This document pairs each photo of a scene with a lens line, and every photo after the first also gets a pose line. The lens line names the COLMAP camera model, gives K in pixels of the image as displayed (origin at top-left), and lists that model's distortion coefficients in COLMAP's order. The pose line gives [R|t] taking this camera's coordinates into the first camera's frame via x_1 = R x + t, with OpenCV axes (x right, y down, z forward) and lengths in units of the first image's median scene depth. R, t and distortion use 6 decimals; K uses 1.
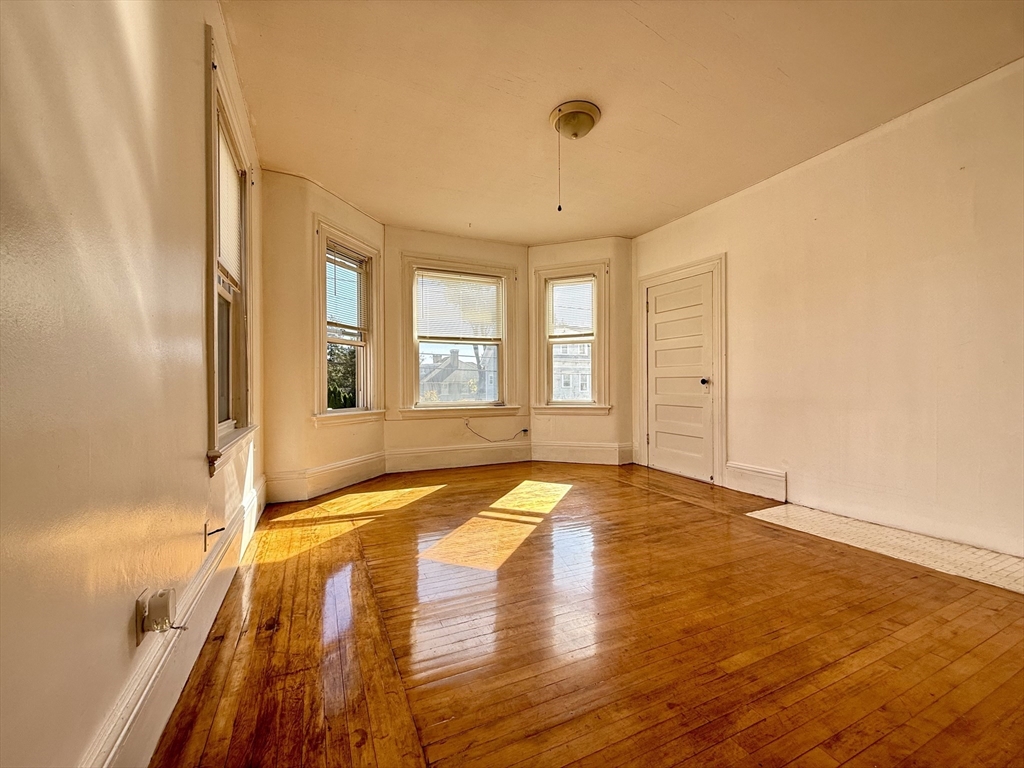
lens RADIAL K [[408.3, 0, 508.8], [0, 408.3, 383.7], [0, 0, 1]] dist [-0.001758, -0.000334]
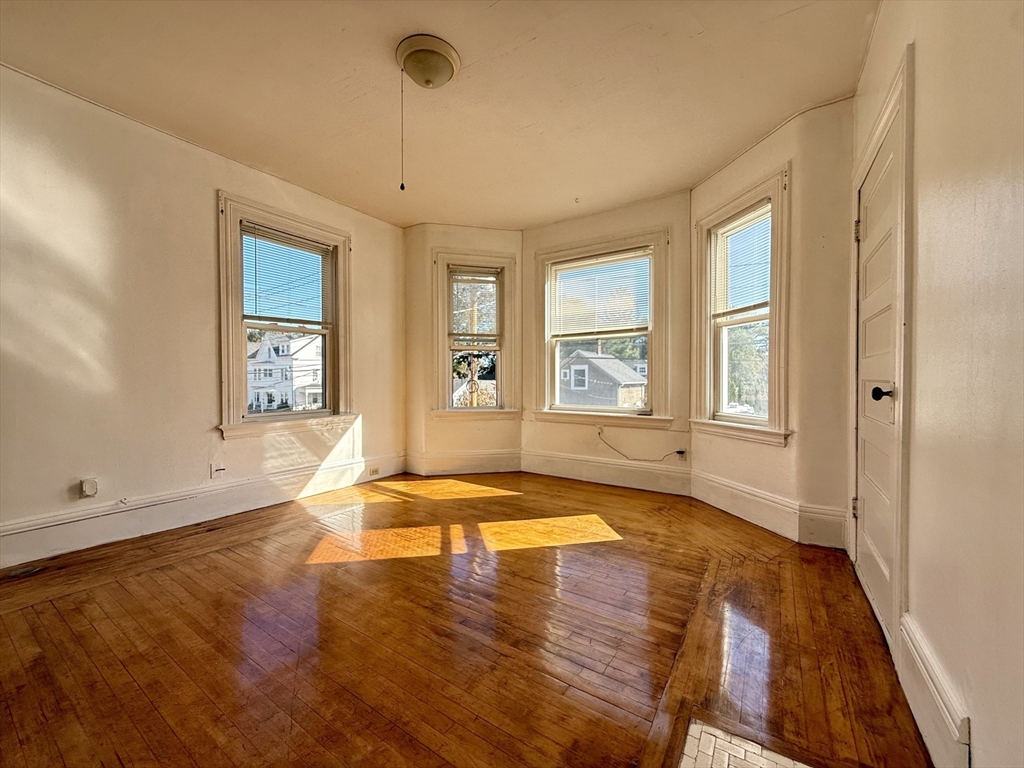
lens RADIAL K [[408.3, 0, 510.6], [0, 408.3, 385.3], [0, 0, 1]] dist [-0.001758, -0.000334]
pose [[0.524982, 0.016560, -0.850952, 0.520768], [0.000247, 0.999808, 0.019610, -0.017856], [0.851113, -0.010505, 0.524877, 0.398265]]
